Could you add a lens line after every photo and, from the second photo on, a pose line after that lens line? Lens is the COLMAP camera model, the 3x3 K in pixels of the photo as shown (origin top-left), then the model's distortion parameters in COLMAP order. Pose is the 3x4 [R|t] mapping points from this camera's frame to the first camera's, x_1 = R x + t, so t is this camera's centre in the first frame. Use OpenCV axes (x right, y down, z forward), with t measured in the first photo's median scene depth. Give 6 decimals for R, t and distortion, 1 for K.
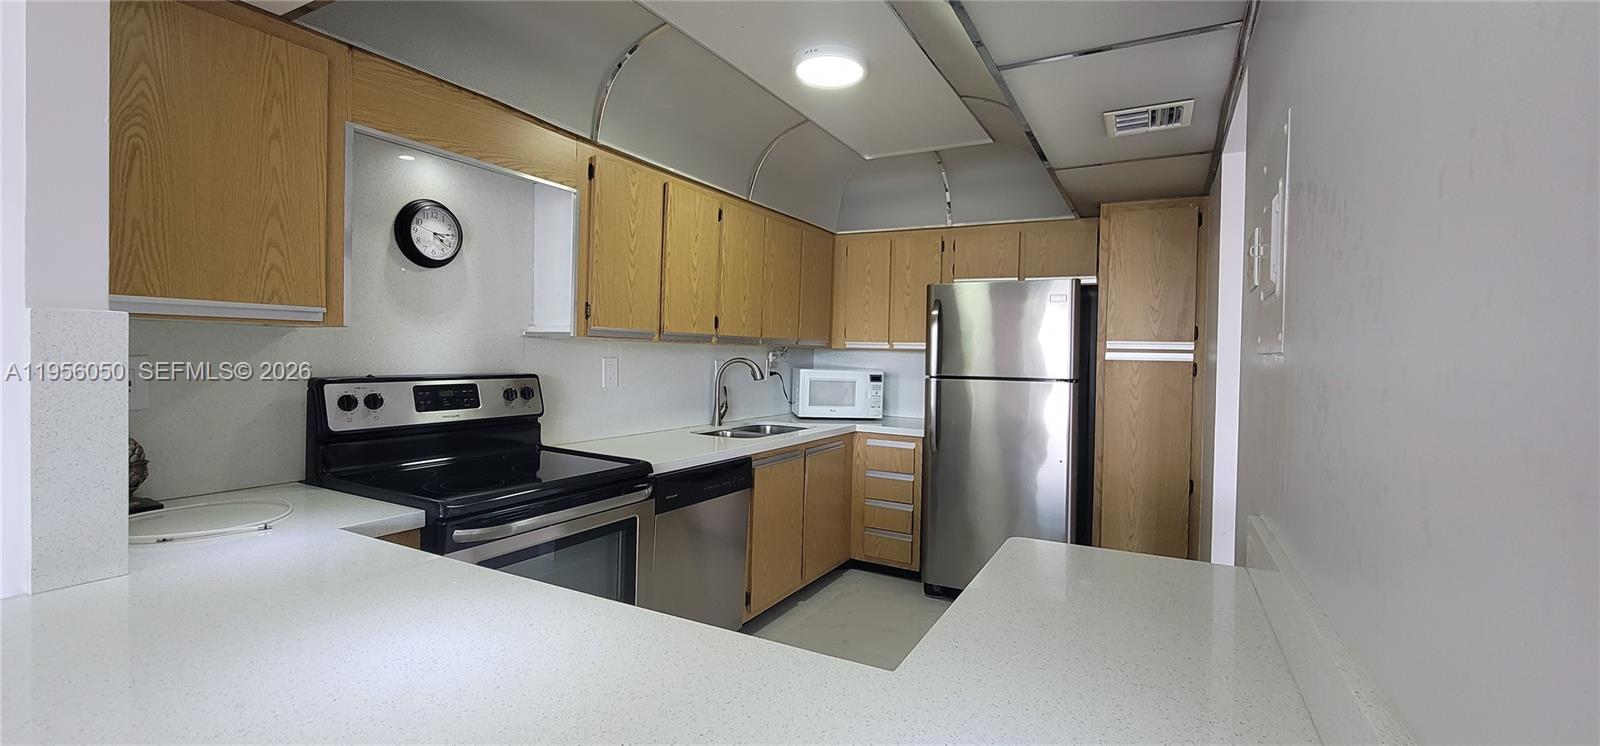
lens RADIAL K [[658.1, 0, 803.2], [0, 658.1, 362.5], [0, 0, 1]] dist [-0.005337, 0.000917]
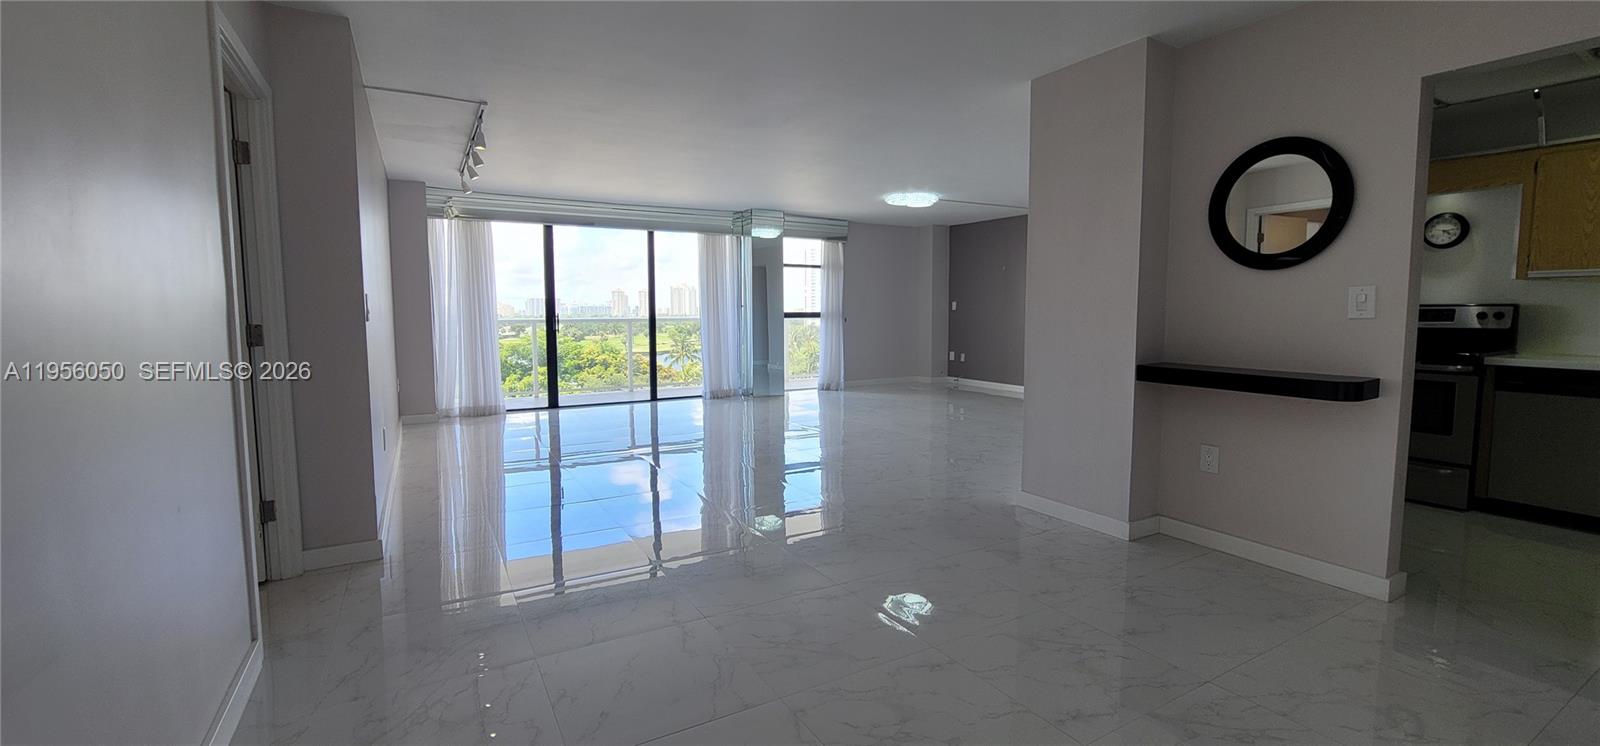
lens RADIAL K [[659.0, 0, 803.9], [0, 659.0, 361.5], [0, 0, 1]] dist [-0.008848, 0.001862]
pose [[-0.514799, 0.048927, -0.855914, 2.046828], [-0.018457, 0.997506, 0.068122, 0.090277], [0.857112, 0.050867, -0.512612, 0.391847]]
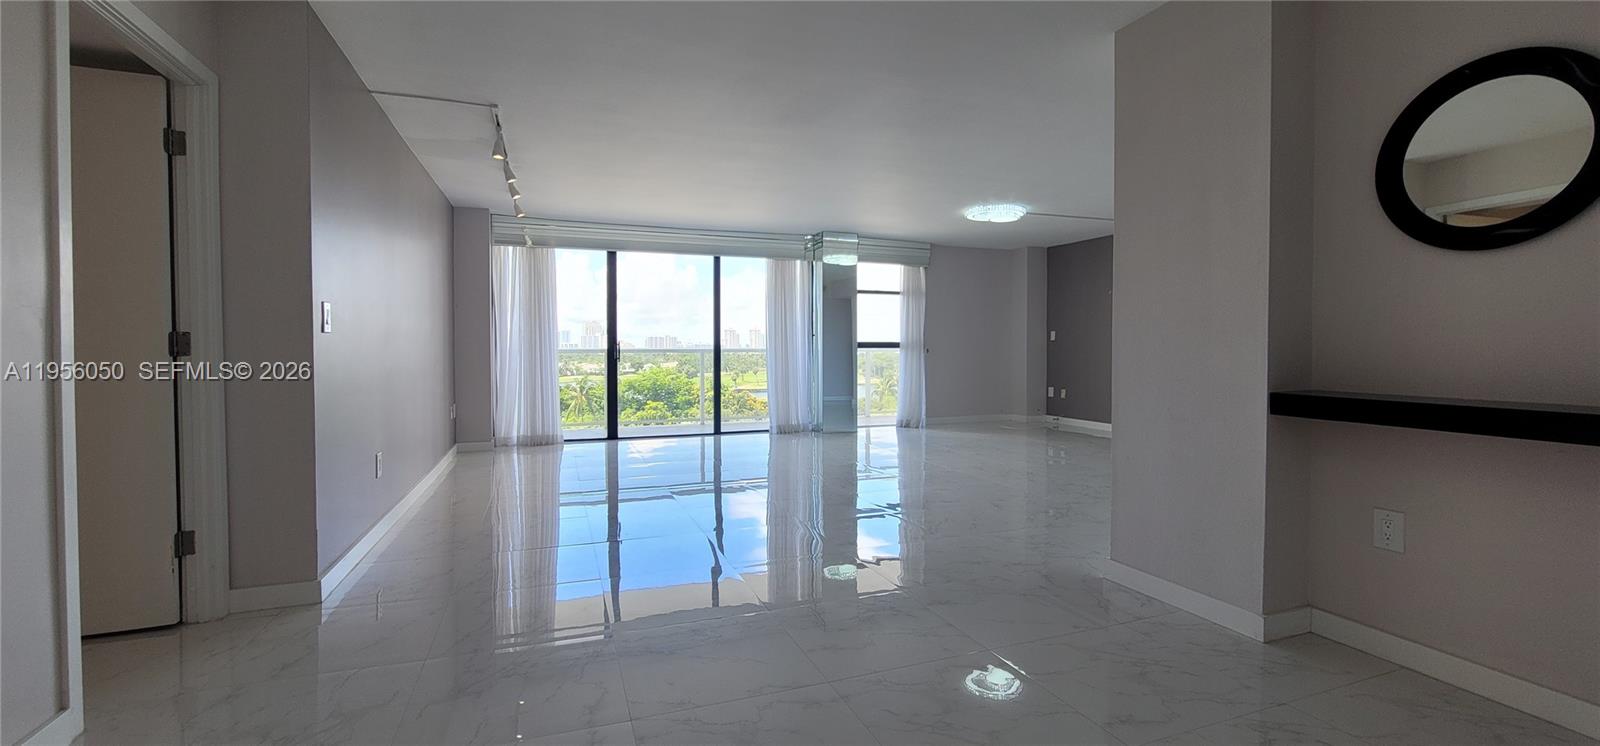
lens RADIAL K [[658.1, 0, 803.2], [0, 658.1, 362.5], [0, 0, 1]] dist [-0.005337, 0.000917]
pose [[-0.647051, -0.002994, -0.762441, 1.693888], [-0.021705, 0.999659, 0.014494, 0.136121], [0.762138, 0.025927, -0.646896, 0.386183]]
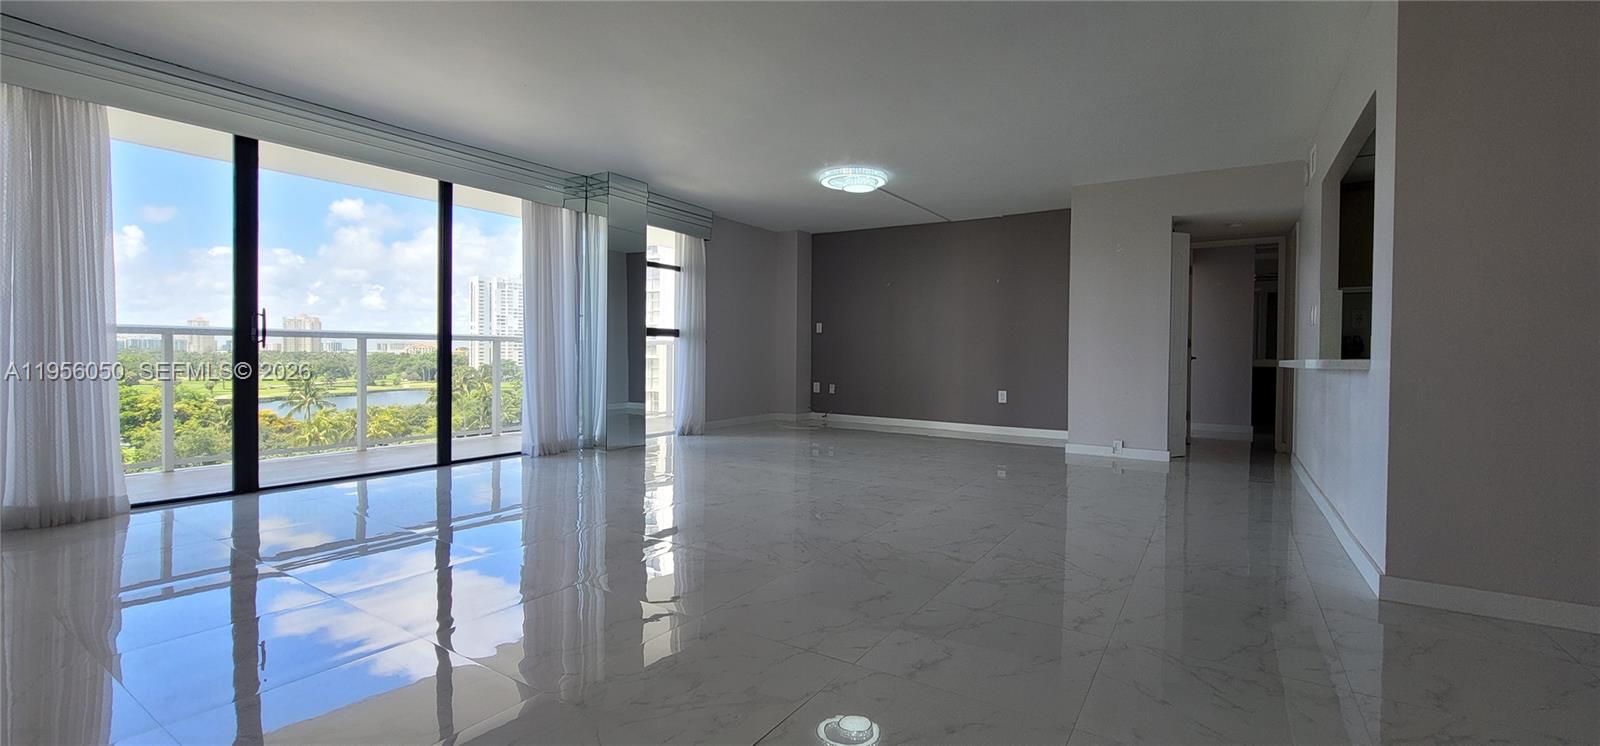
lens RADIAL K [[658.1, 0, 803.2], [0, 658.1, 362.5], [0, 0, 1]] dist [-0.005337, 0.000917]
pose [[-0.068420, -0.004781, -0.997645, 1.436604], [-0.025274, 0.999676, -0.003058, 0.212147], [0.997336, 0.025005, -0.068518, -0.890842]]
